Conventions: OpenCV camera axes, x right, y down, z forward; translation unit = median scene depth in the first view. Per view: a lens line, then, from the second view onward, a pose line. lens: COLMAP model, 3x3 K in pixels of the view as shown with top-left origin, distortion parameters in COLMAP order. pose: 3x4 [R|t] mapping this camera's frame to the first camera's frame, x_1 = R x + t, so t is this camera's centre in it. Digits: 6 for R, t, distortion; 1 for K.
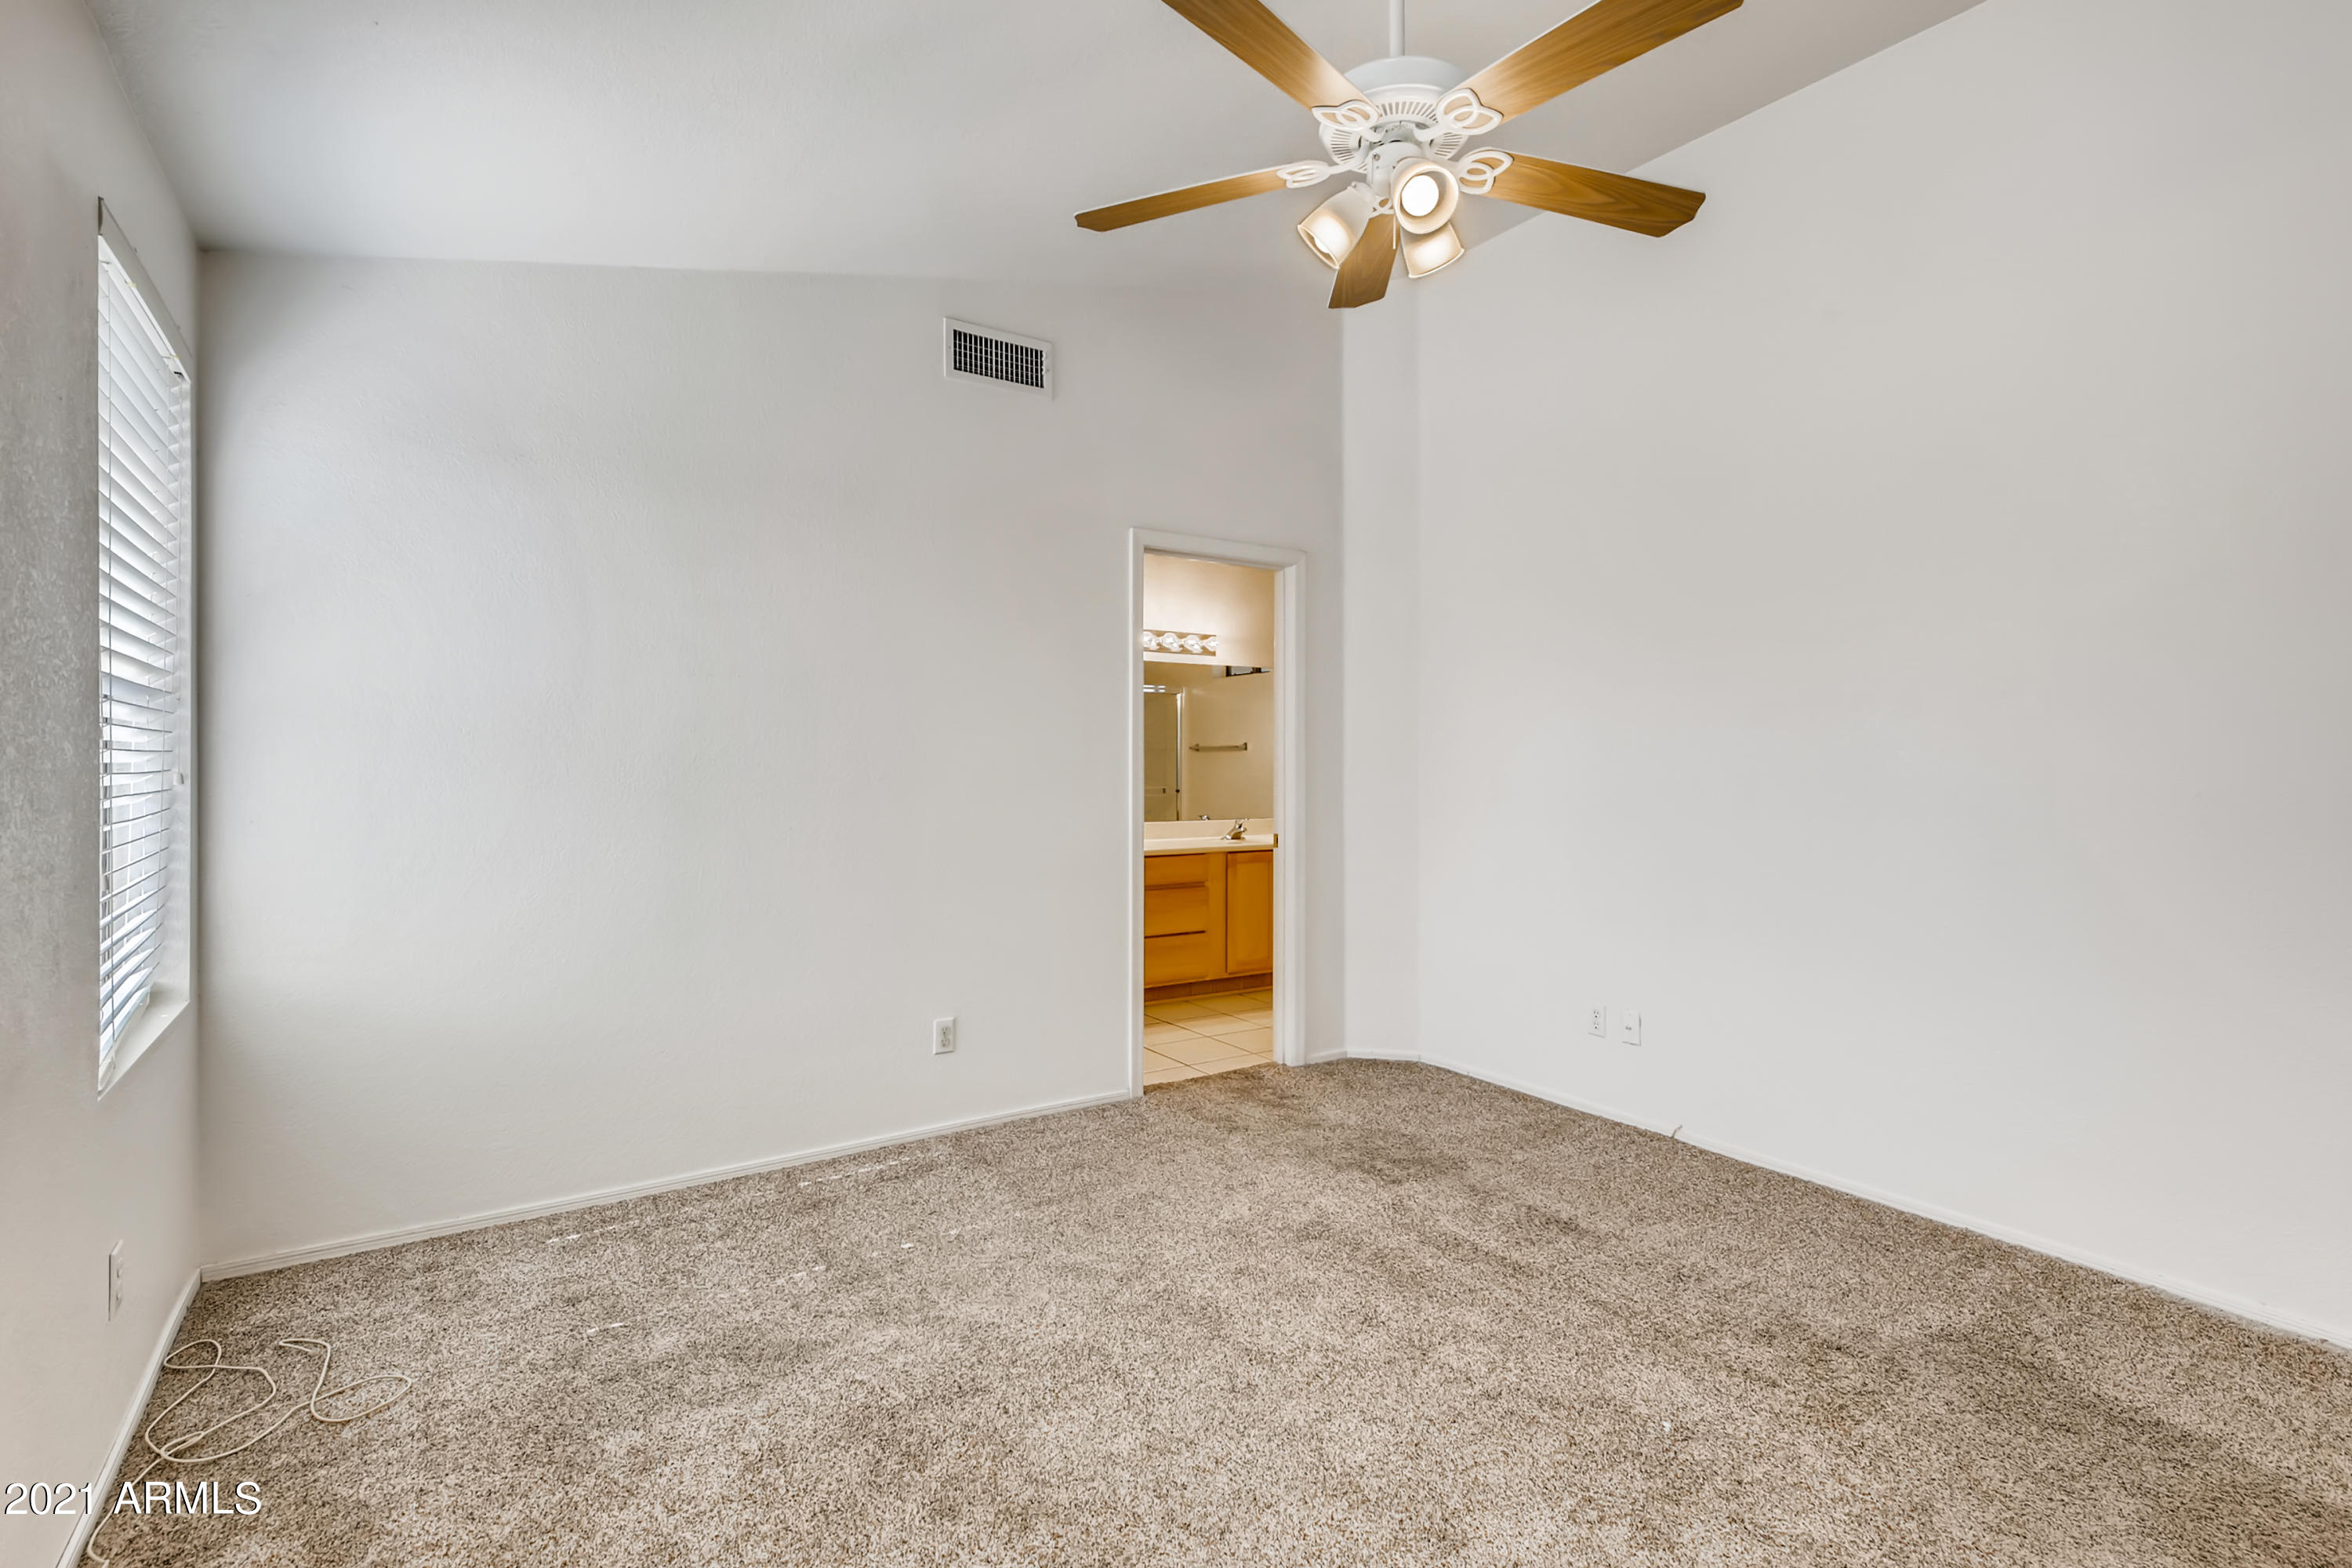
lens RADIAL K [[1112.9, 0, 1171.6], [0, 1112.9, 773.6], [0, 0, 1]] dist [0.008269, -0.000491]
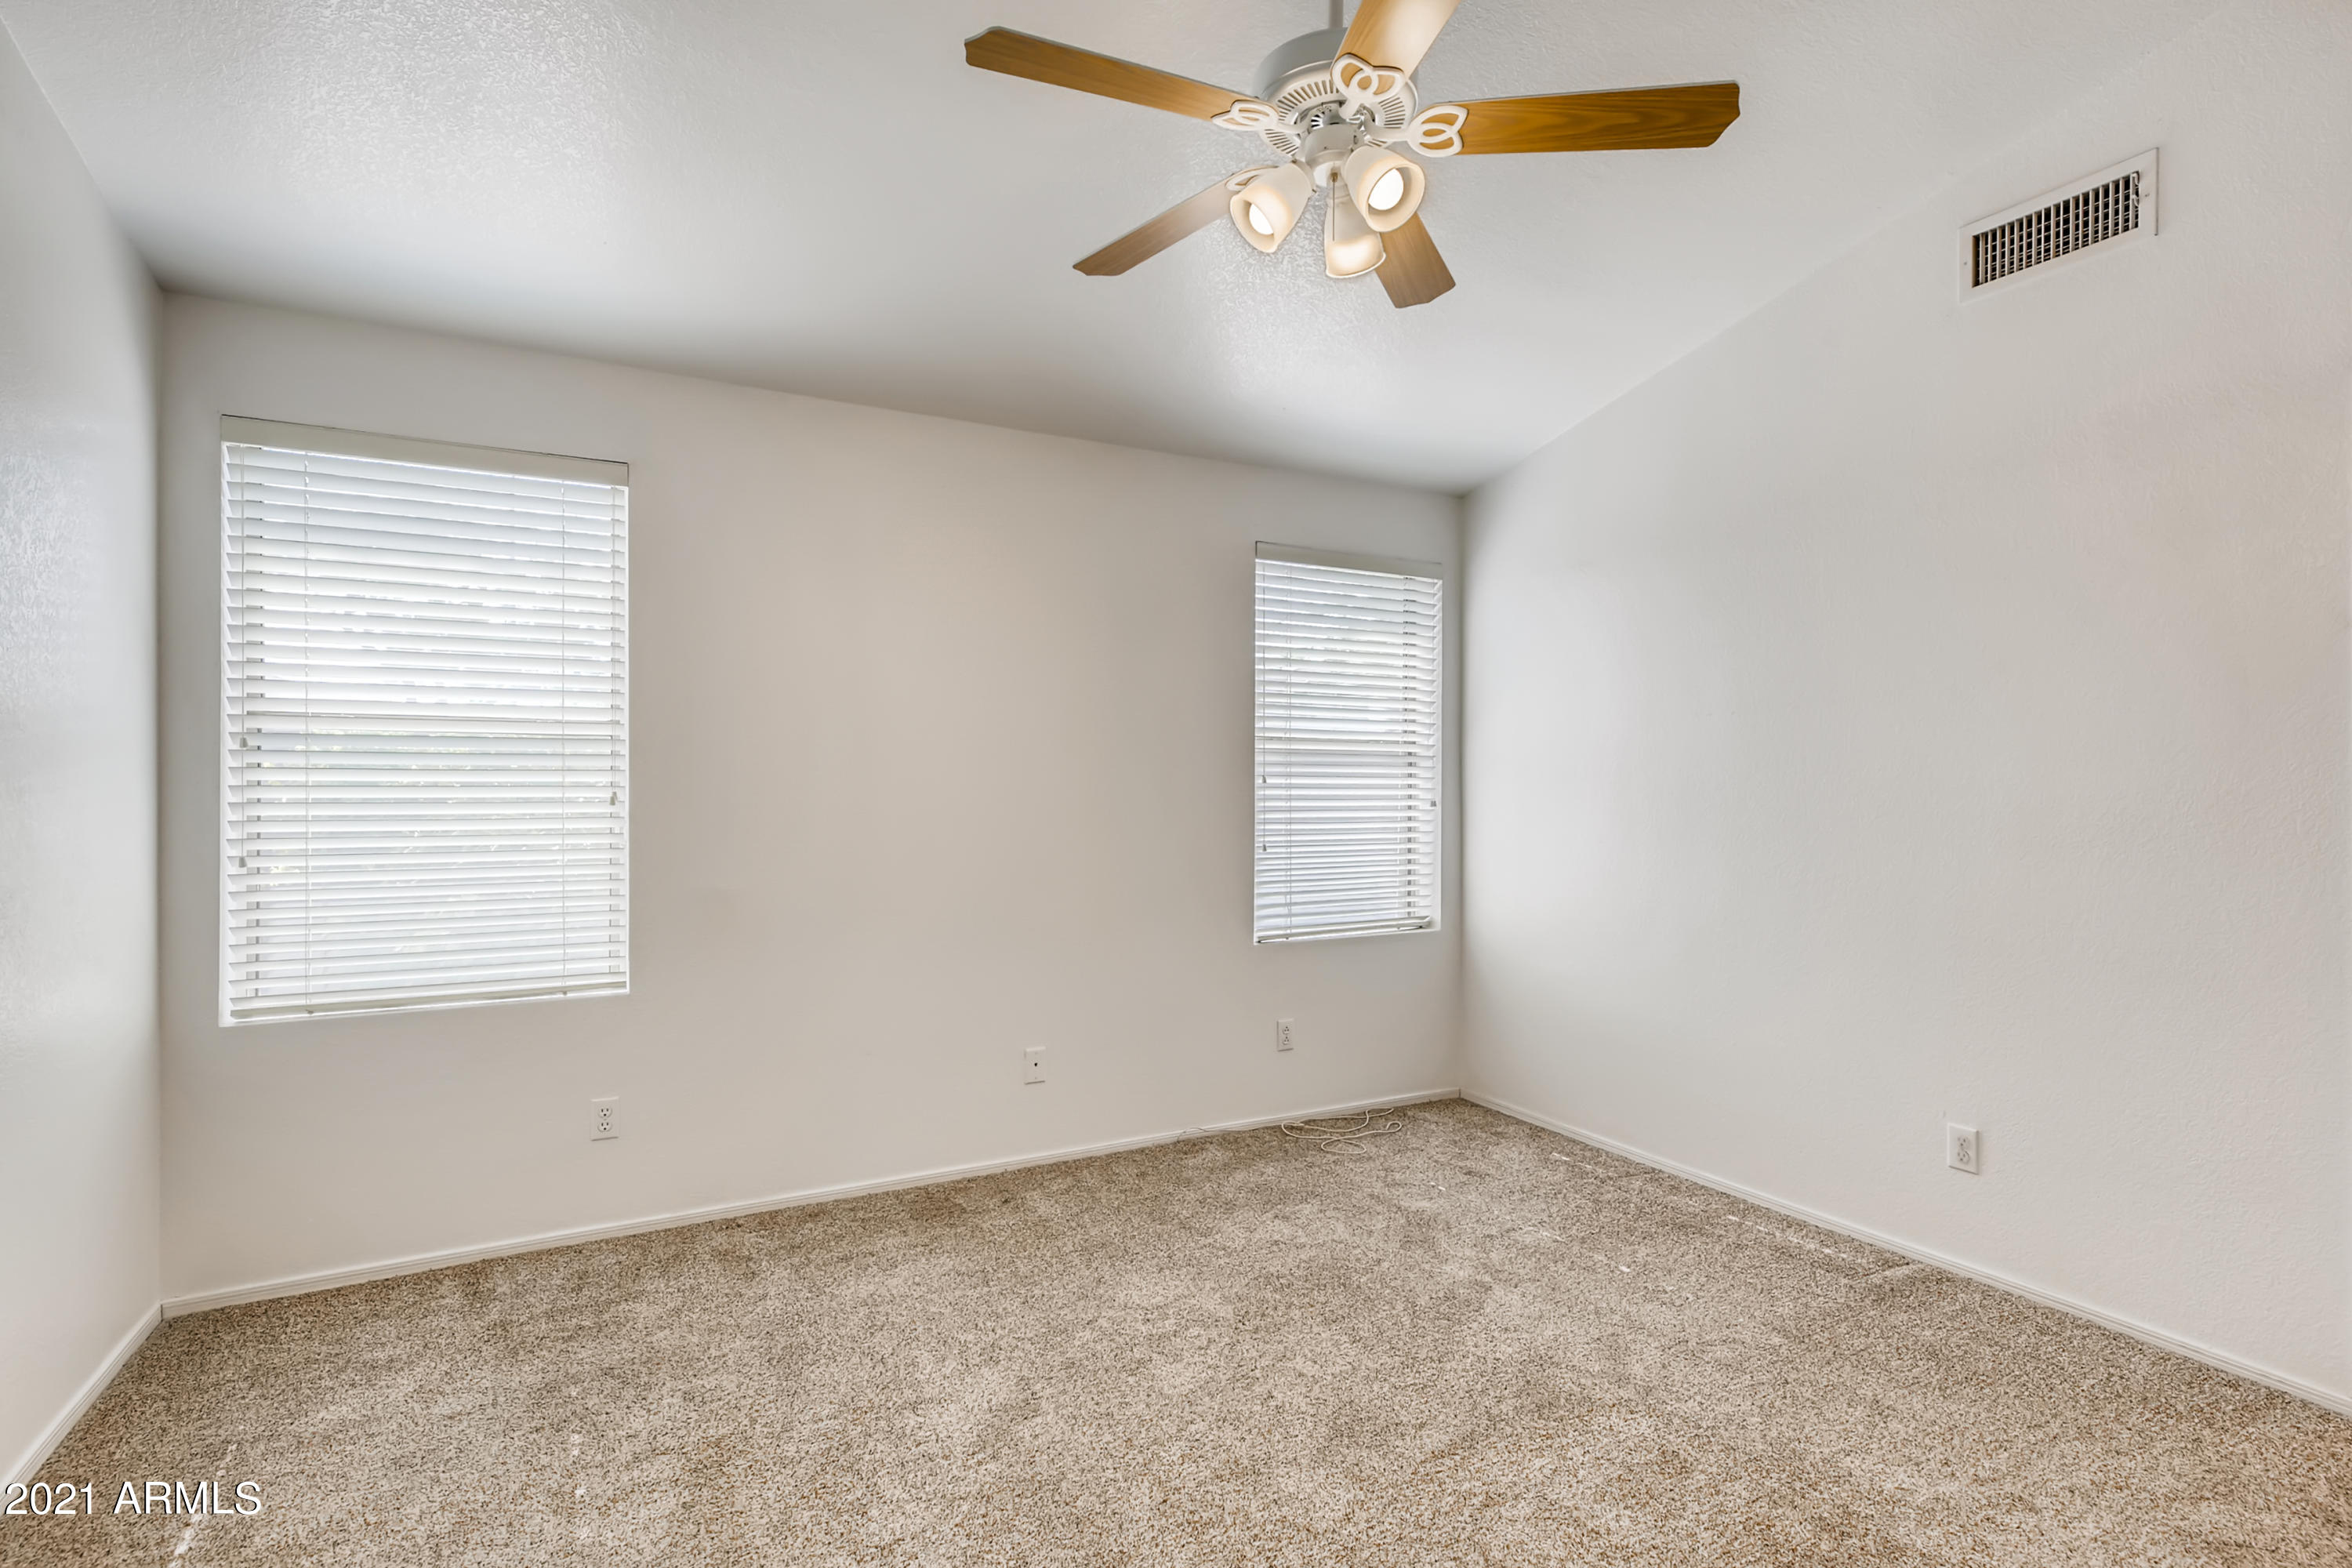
lens RADIAL K [[1107.3, 0, 1179.1], [0, 1107.3, 792.8], [0, 0, 1]] dist [0.009355, -0.000455]
pose [[-0.105433, 0.000760, -0.994426, 0.714636], [-0.012153, 0.999924, 0.002052, -0.009788], [0.994352, 0.012301, -0.105416, 0.606478]]
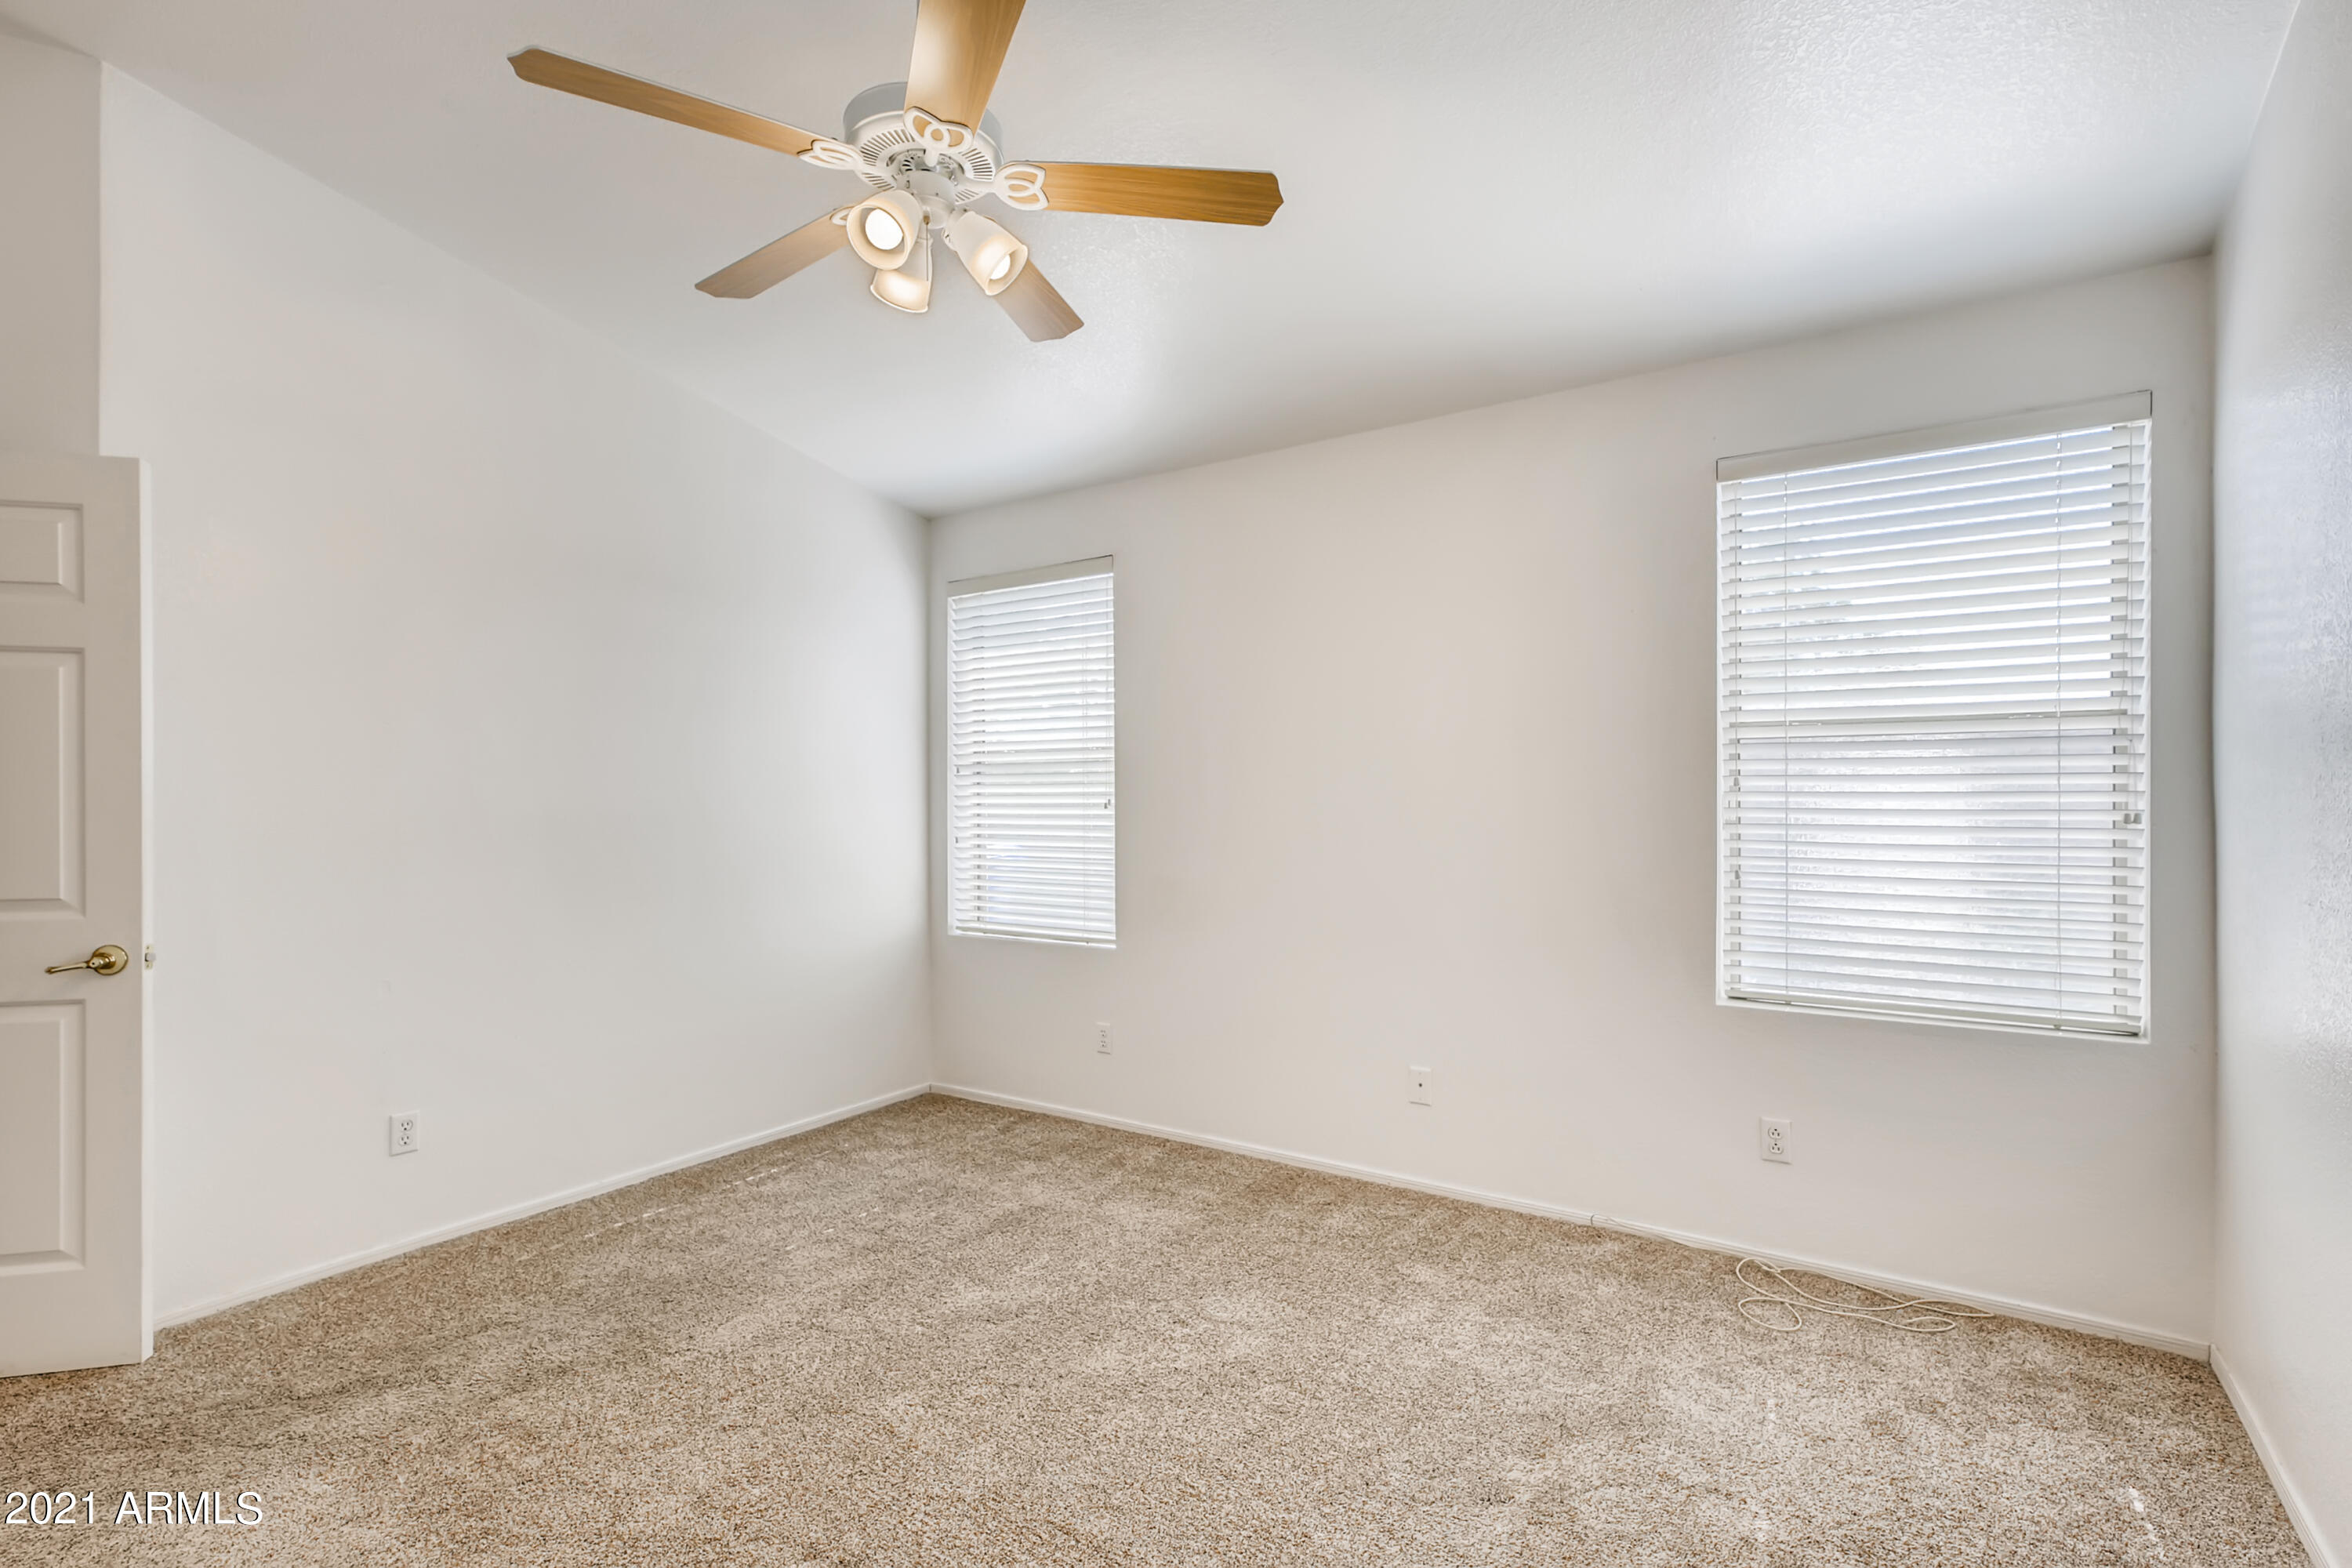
lens RADIAL K [[1107.3, 0, 1179.1], [0, 1107.3, 792.8], [0, 0, 1]] dist [0.009355, -0.000455]
pose [[-0.925432, 0.001229, -0.378912, 0.230907], [-0.002316, 0.999958, 0.008901, -0.020862], [0.378907, 0.009115, -0.925390, 1.248314]]
